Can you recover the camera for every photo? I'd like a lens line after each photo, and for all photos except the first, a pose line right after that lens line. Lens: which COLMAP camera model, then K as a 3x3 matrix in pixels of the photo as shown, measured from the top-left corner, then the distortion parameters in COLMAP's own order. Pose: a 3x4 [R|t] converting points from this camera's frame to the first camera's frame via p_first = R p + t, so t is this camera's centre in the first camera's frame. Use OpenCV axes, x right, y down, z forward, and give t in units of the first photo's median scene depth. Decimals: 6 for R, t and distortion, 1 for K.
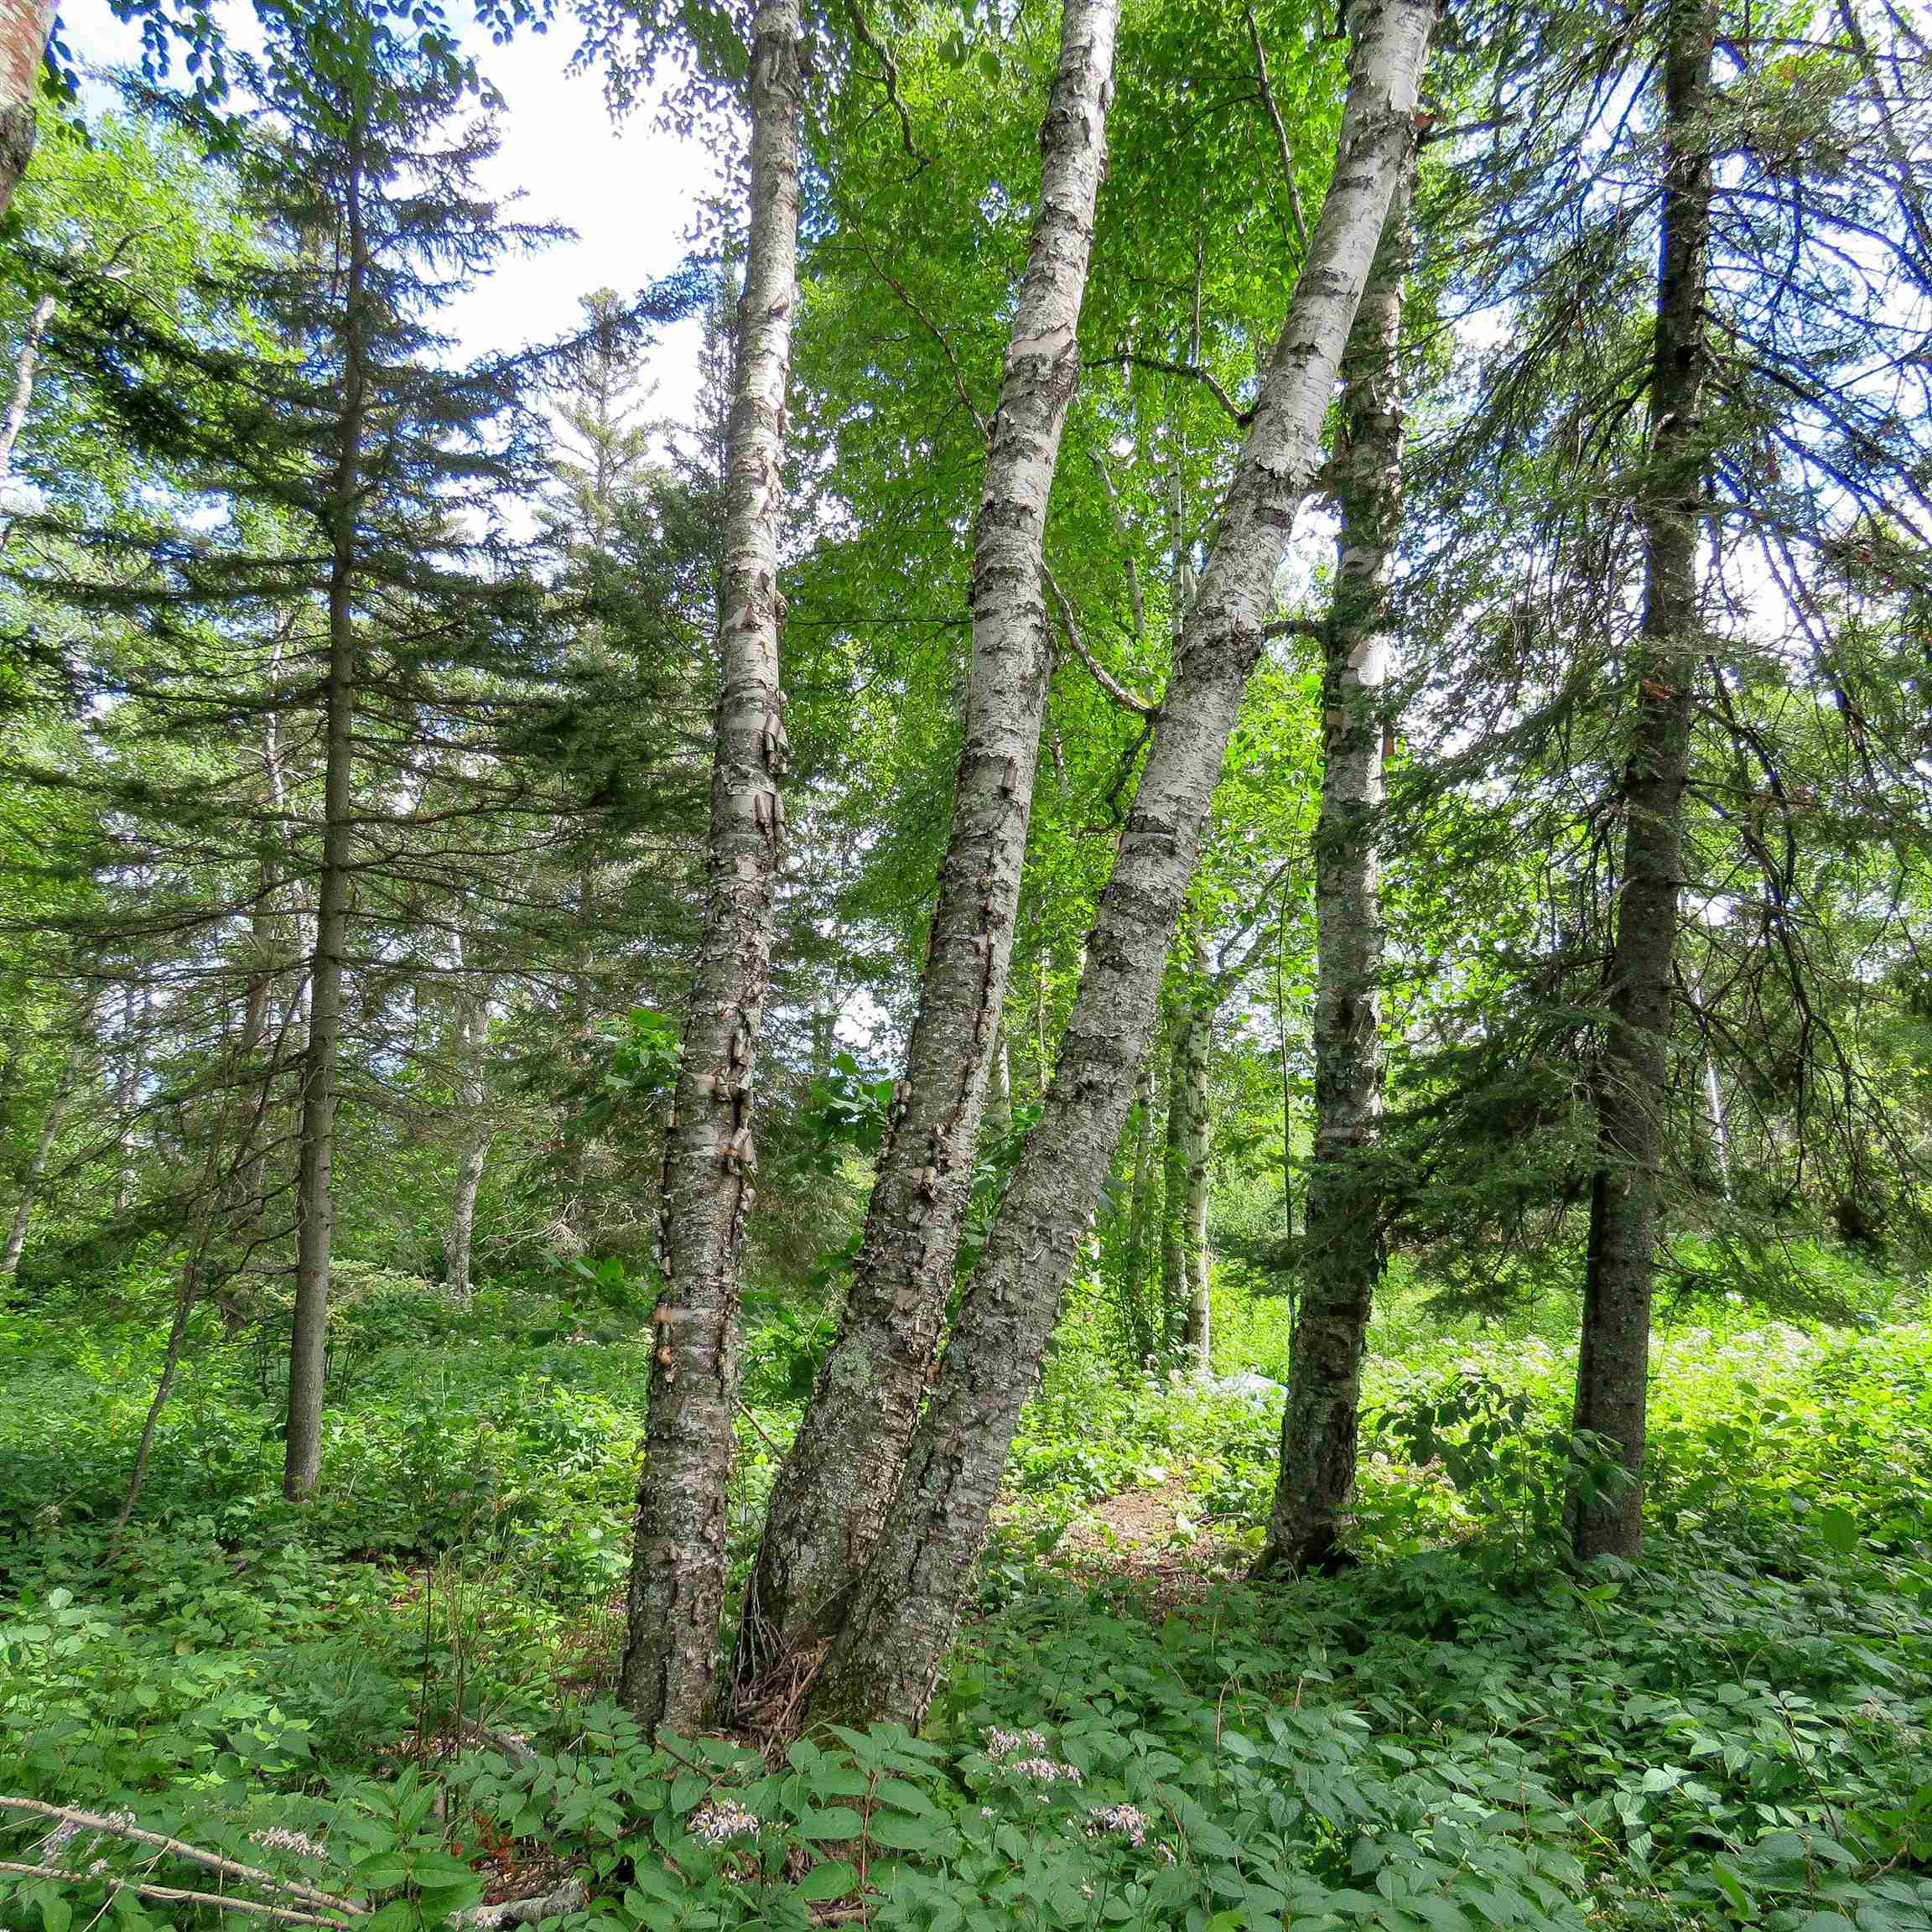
lens RADIAL K [[1666.2, 0, 958.9], [0, 1666.2, 964.0], [0, 0, 1]] dist [-0.029783, 0.016610]
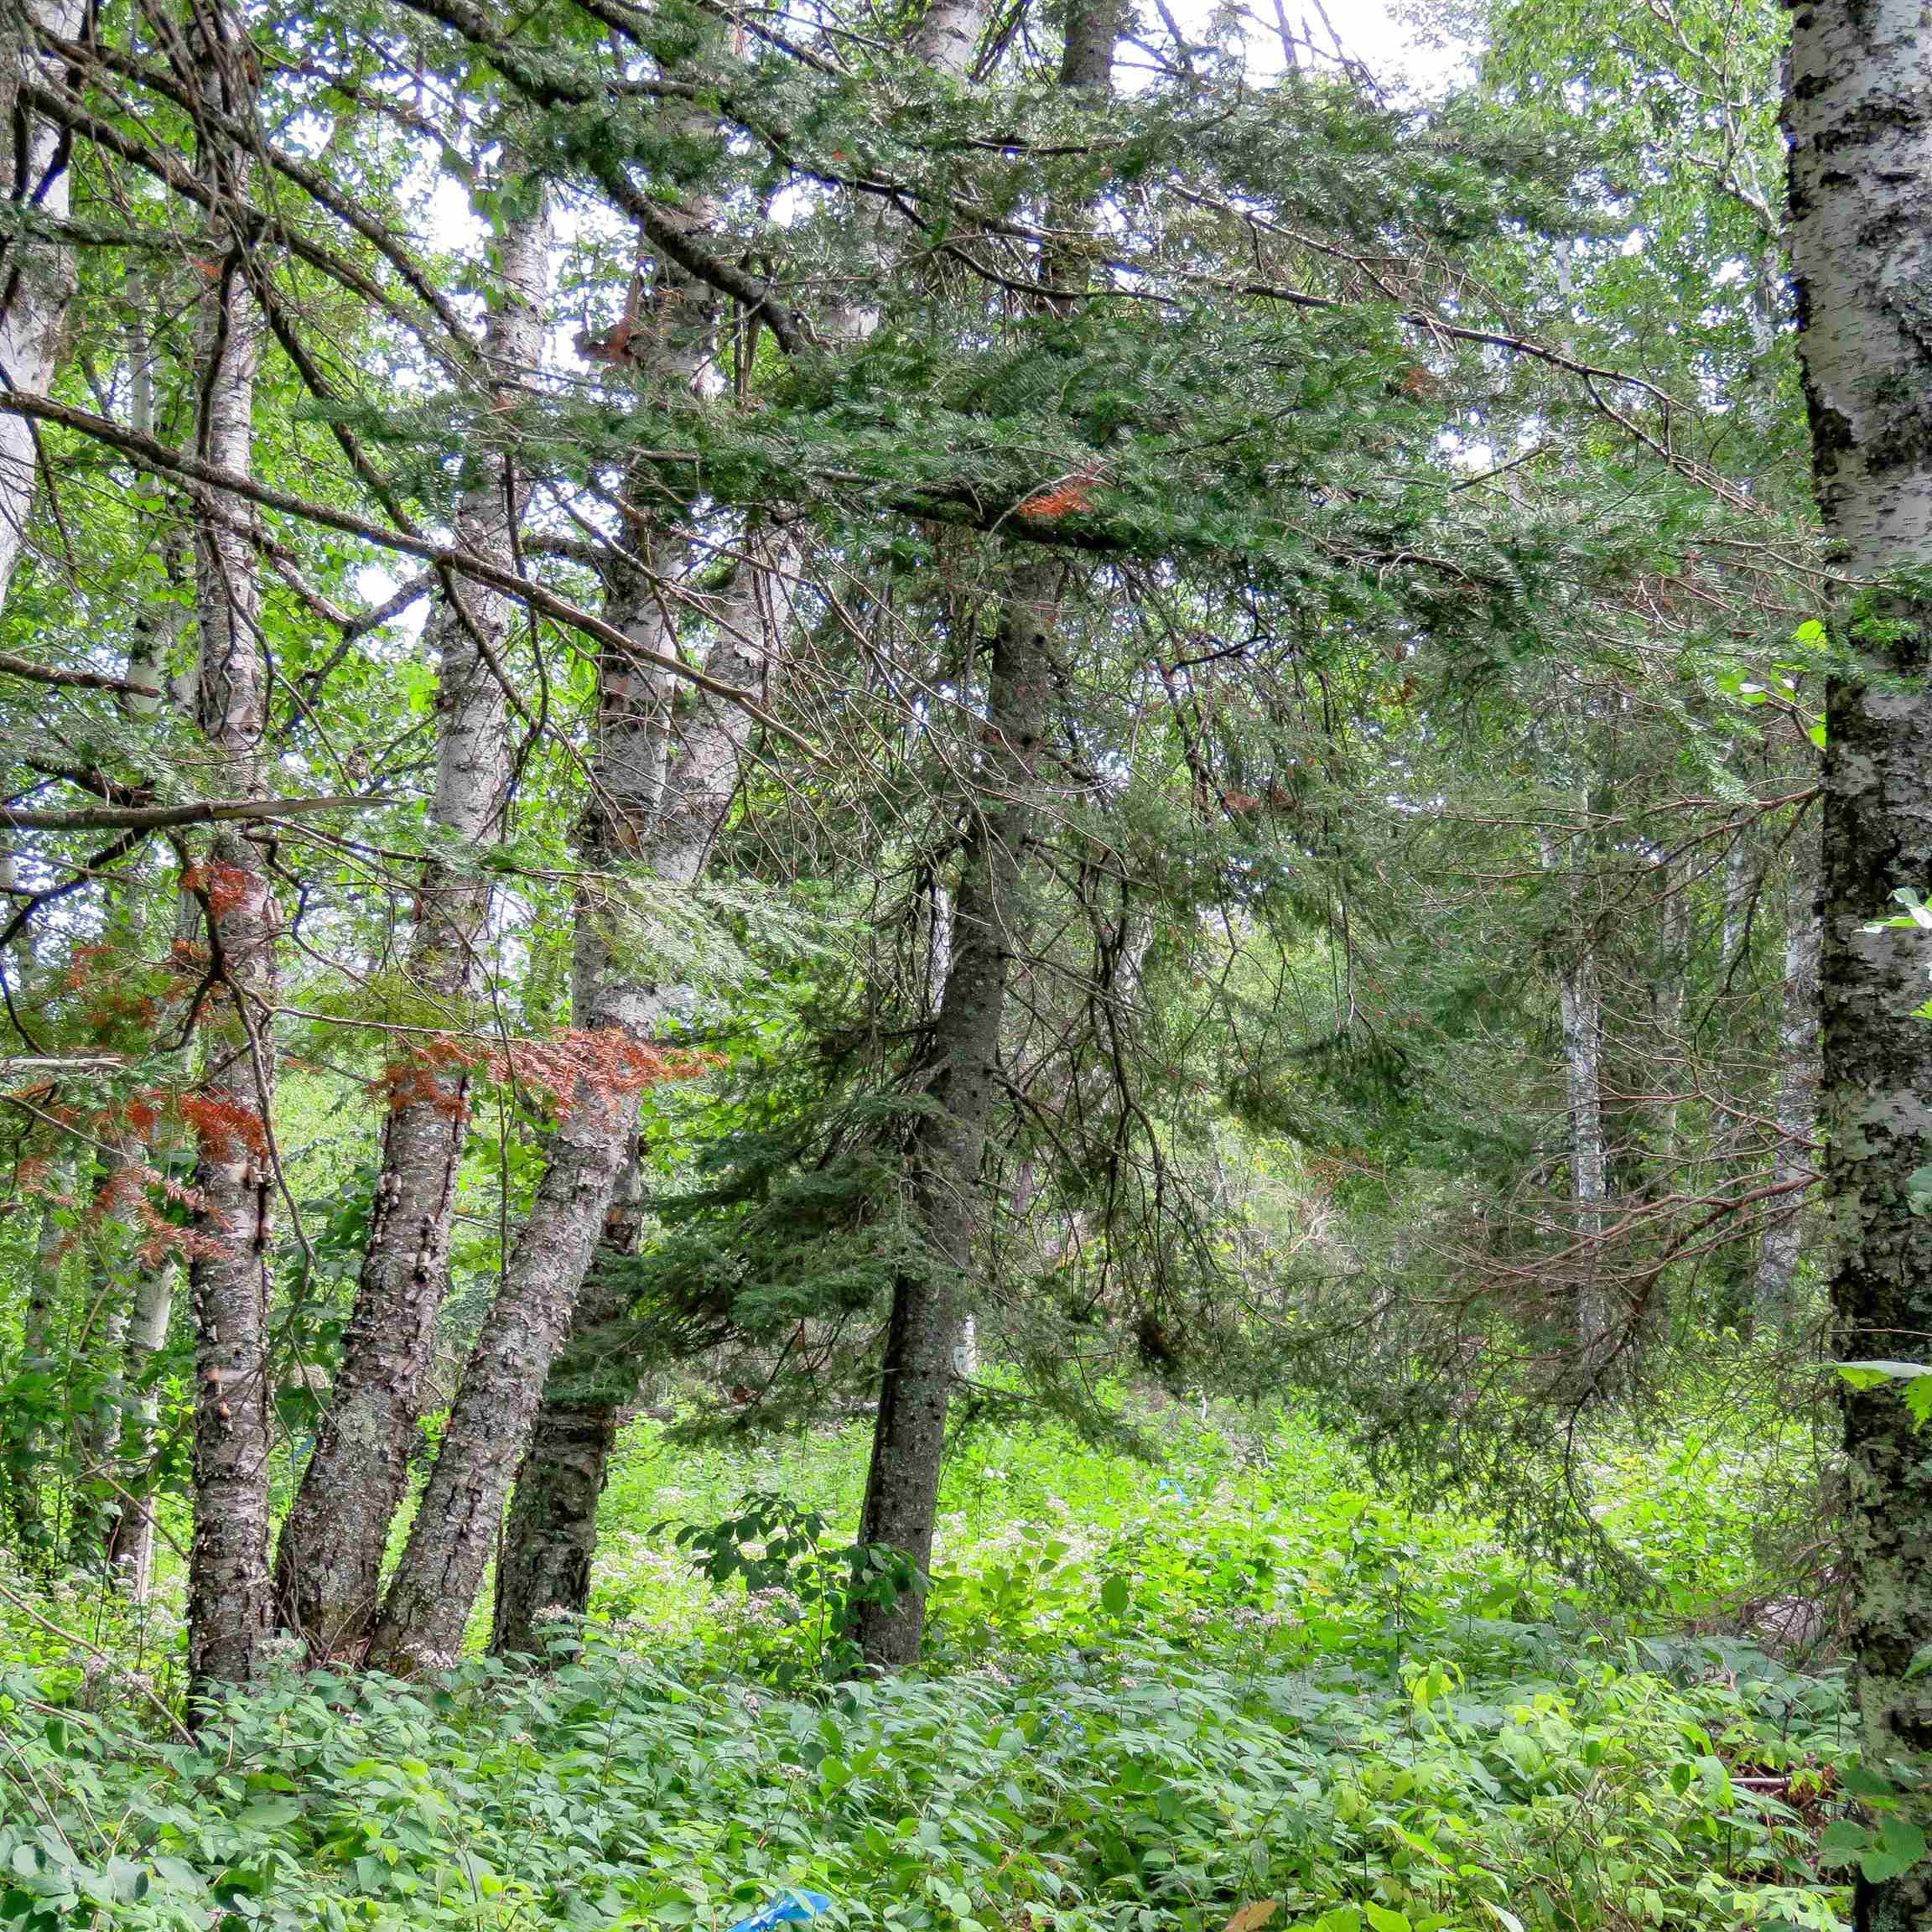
lens RADIAL K [[3977.6, 0, 967.1], [0, 3977.6, 965.3], [0, 0, 1]] dist [0.028082, 0.000000]
pose [[0.905445, 0.057593, 0.420539, -0.818058], [-0.078239, 0.996421, 0.031992, -0.184894], [-0.417192, -0.061869, 0.906710, -1.570497]]
